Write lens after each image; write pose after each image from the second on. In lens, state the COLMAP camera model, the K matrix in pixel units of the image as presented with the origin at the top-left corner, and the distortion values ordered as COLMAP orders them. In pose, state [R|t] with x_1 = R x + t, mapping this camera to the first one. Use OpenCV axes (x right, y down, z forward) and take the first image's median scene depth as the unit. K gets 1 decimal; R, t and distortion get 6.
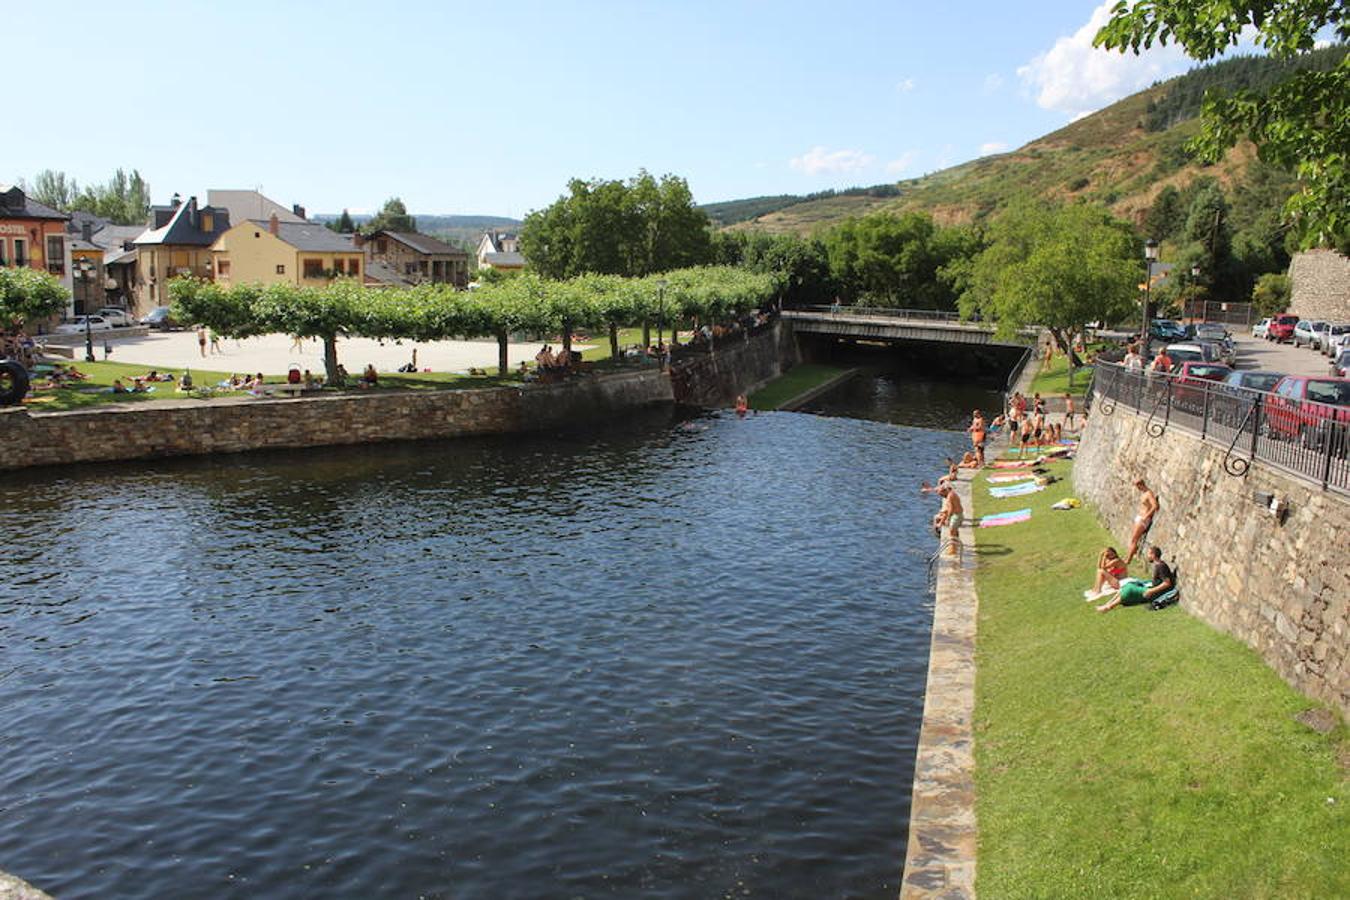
lens RADIAL K [[1110.4, 0, 675.0], [0, 1110.4, 450.0], [0, 0, 1]] dist [-0.155975, 0.133024]
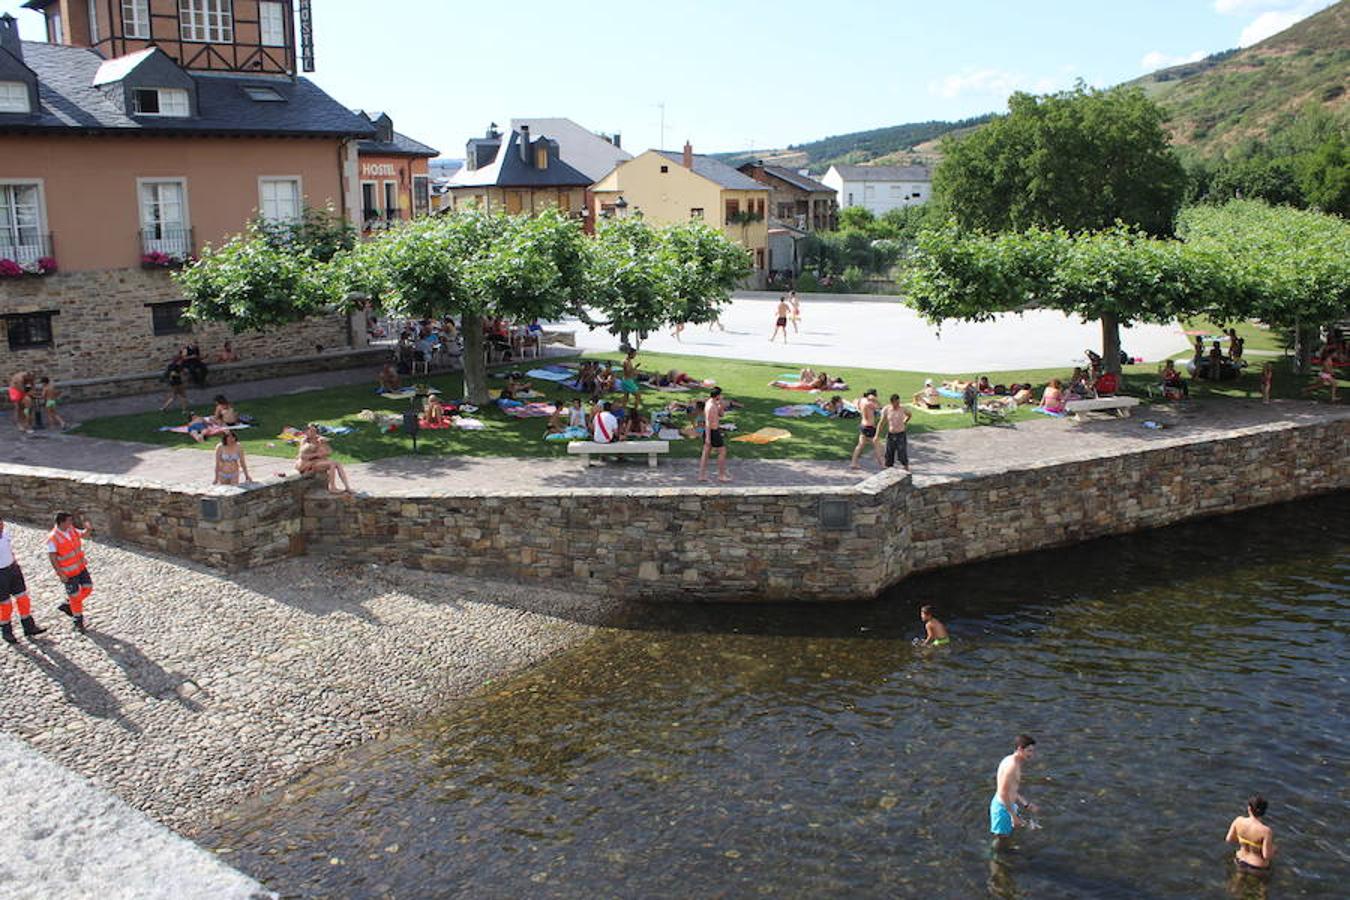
lens RADIAL K [[1181.9, 0, 675.0], [0, 1181.9, 450.0], [0, 0, 1]] dist [-0.157488, 0.155747]
pose [[0.994355, -0.013379, -0.105260, -0.324860], [0.017713, 0.999029, 0.040348, -0.037568], [0.104618, -0.041984, 0.993626, 0.189562]]
